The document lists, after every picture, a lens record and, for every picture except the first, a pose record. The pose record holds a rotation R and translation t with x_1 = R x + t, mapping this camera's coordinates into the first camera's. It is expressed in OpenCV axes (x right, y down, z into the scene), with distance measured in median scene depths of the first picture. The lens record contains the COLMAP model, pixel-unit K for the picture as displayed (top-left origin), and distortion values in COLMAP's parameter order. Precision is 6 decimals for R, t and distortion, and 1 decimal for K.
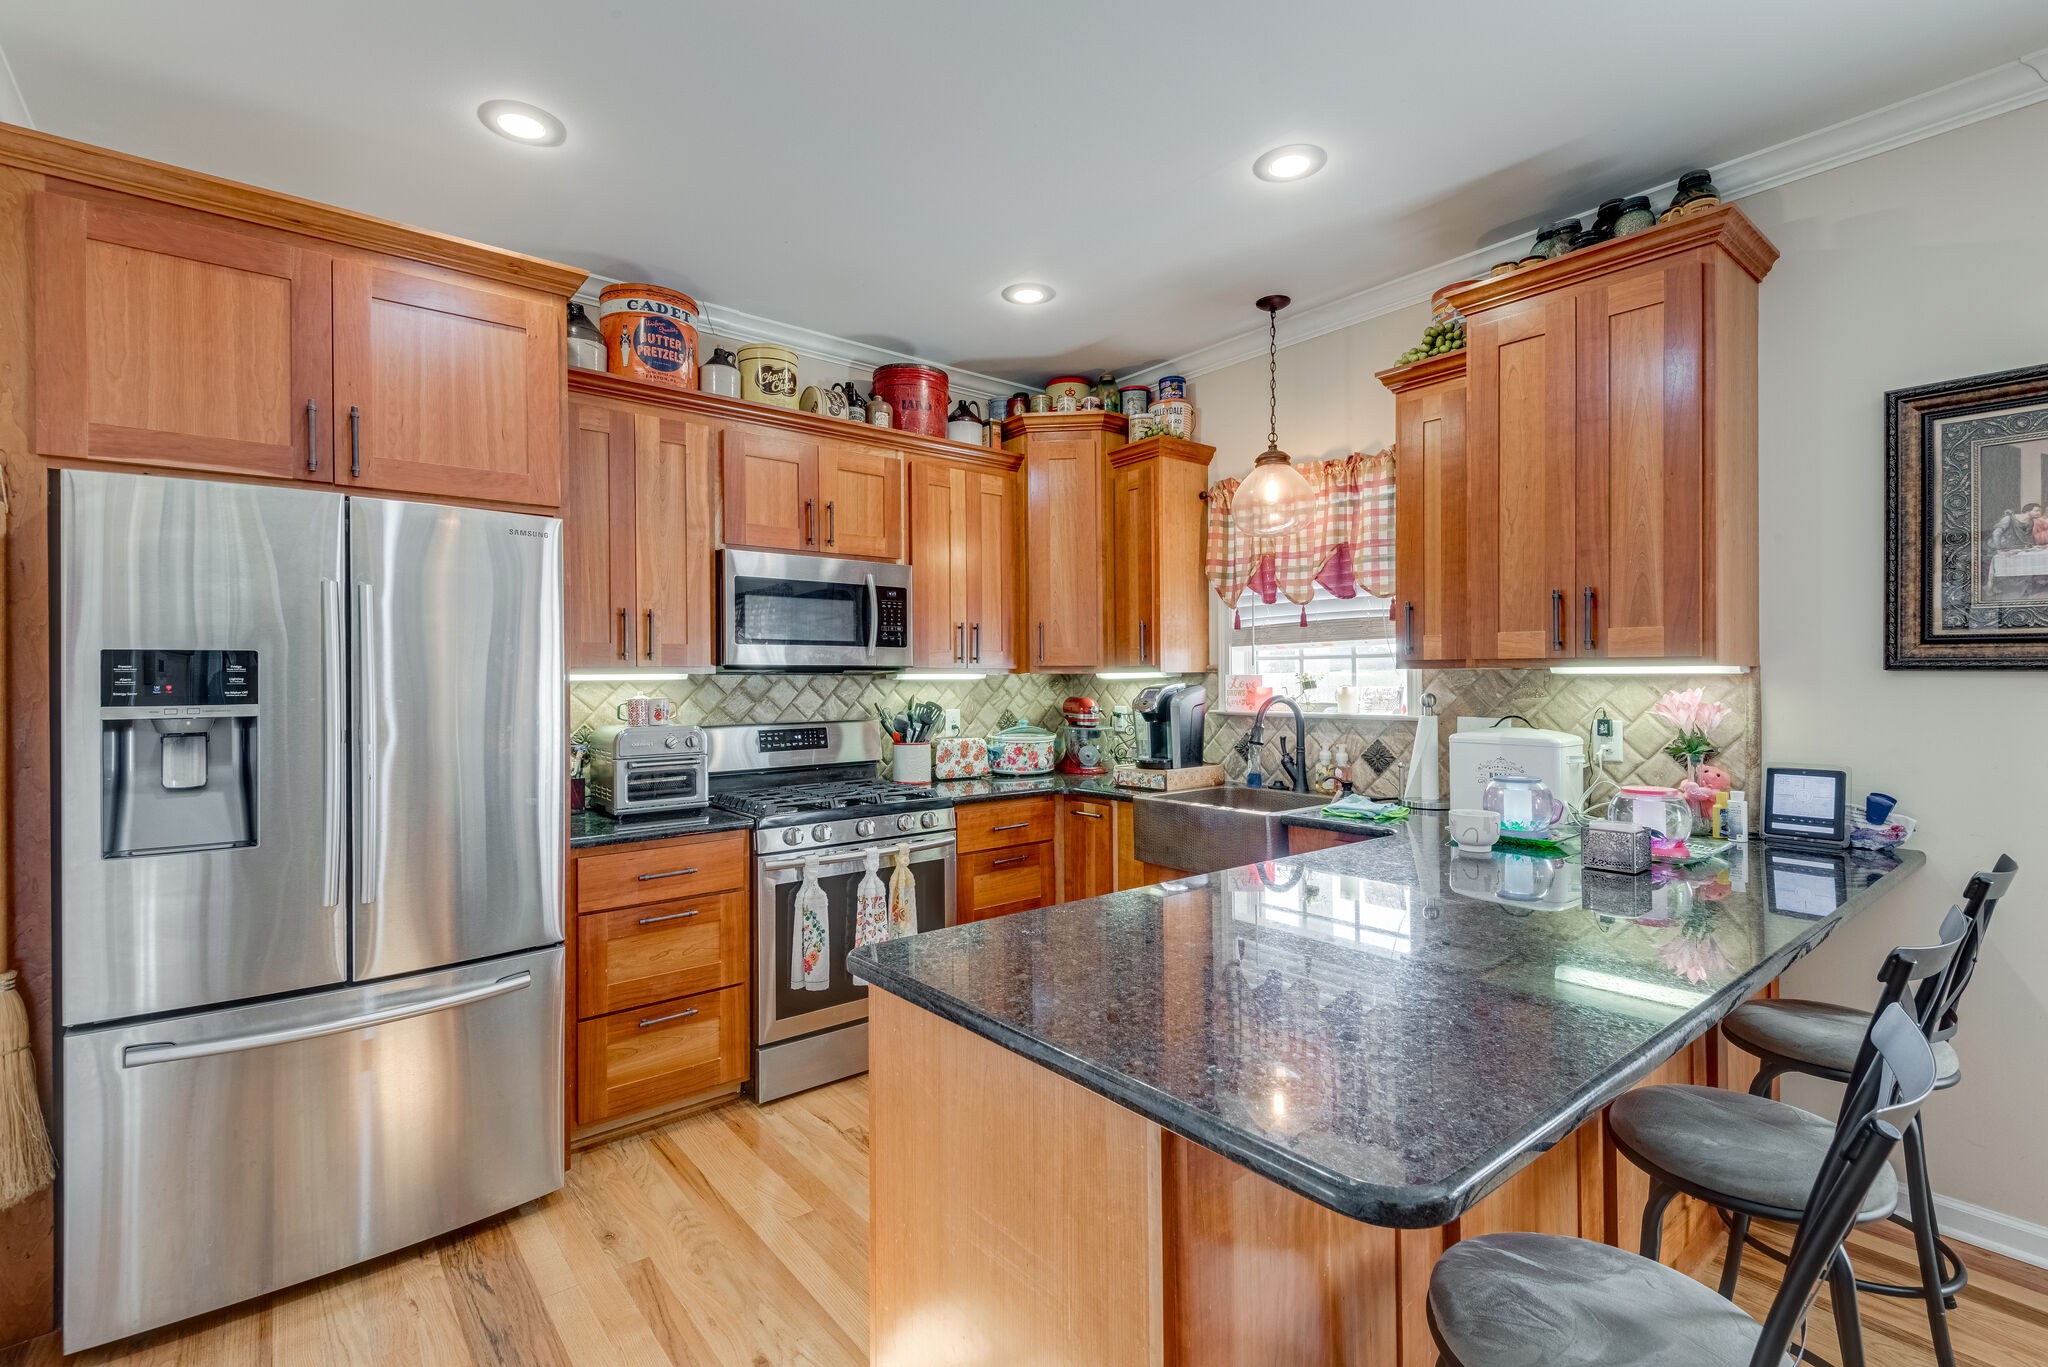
lens RADIAL K [[952.2, 0, 1071.3], [0, 952.2, 686.9], [0, 0, 1]] dist [0.017708, -0.008440]
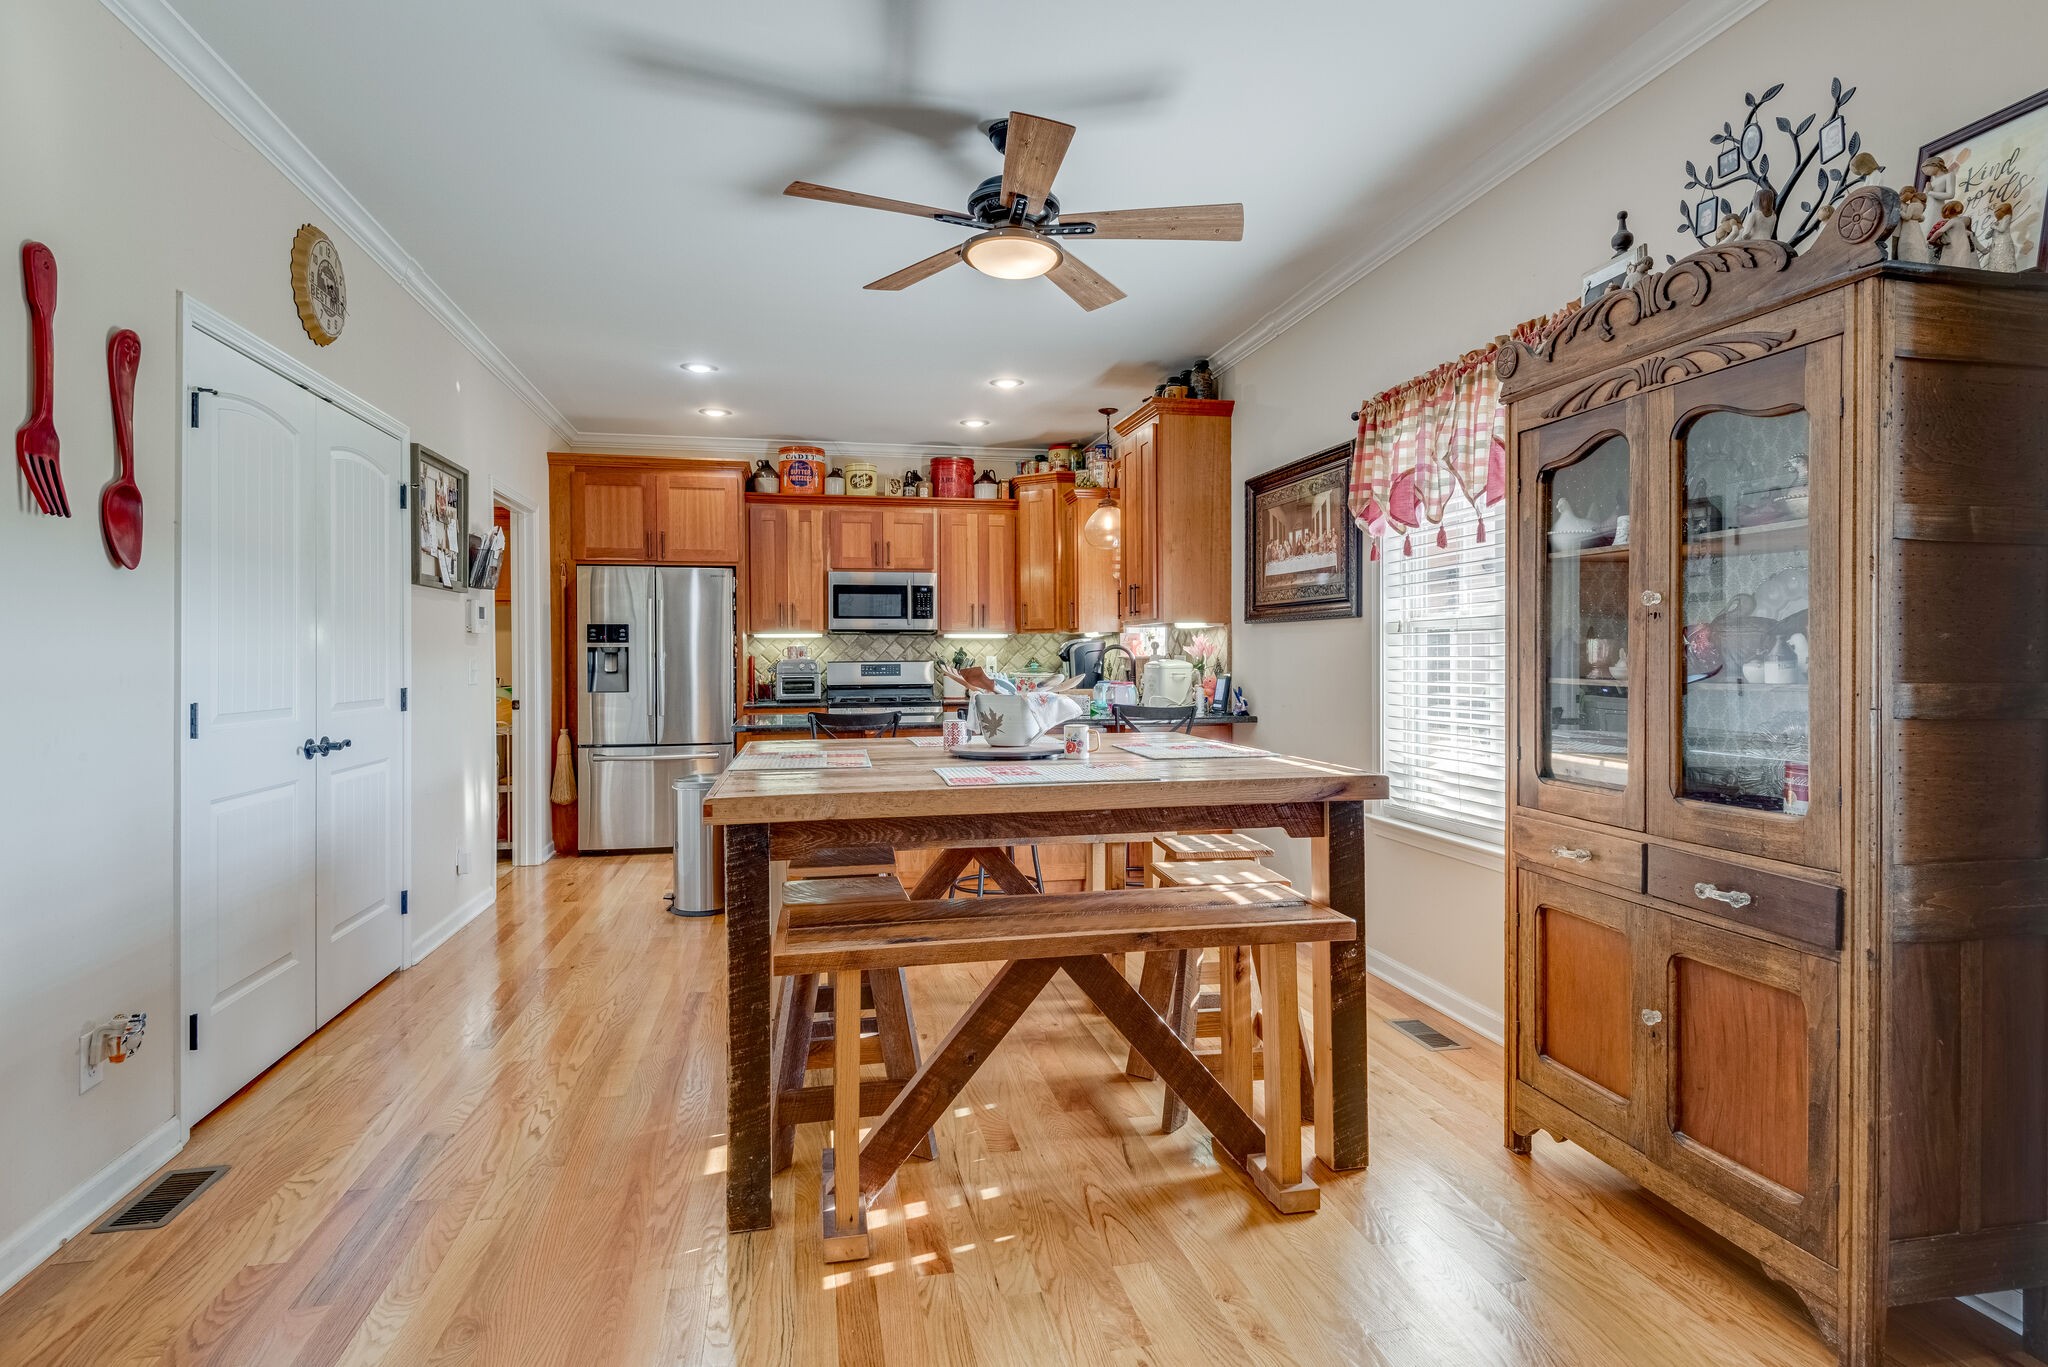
lens RADIAL K [[1034.6, 0, 1019.8], [0, 1034.6, 667.5], [0, 0, 1]] dist [0.053087, -0.006982]
pose [[0.892482, 0.005551, -0.451050, 0.932279], [-0.003023, 0.999975, 0.006324, 0.040330], [0.451074, -0.004280, 0.892476, -0.729168]]
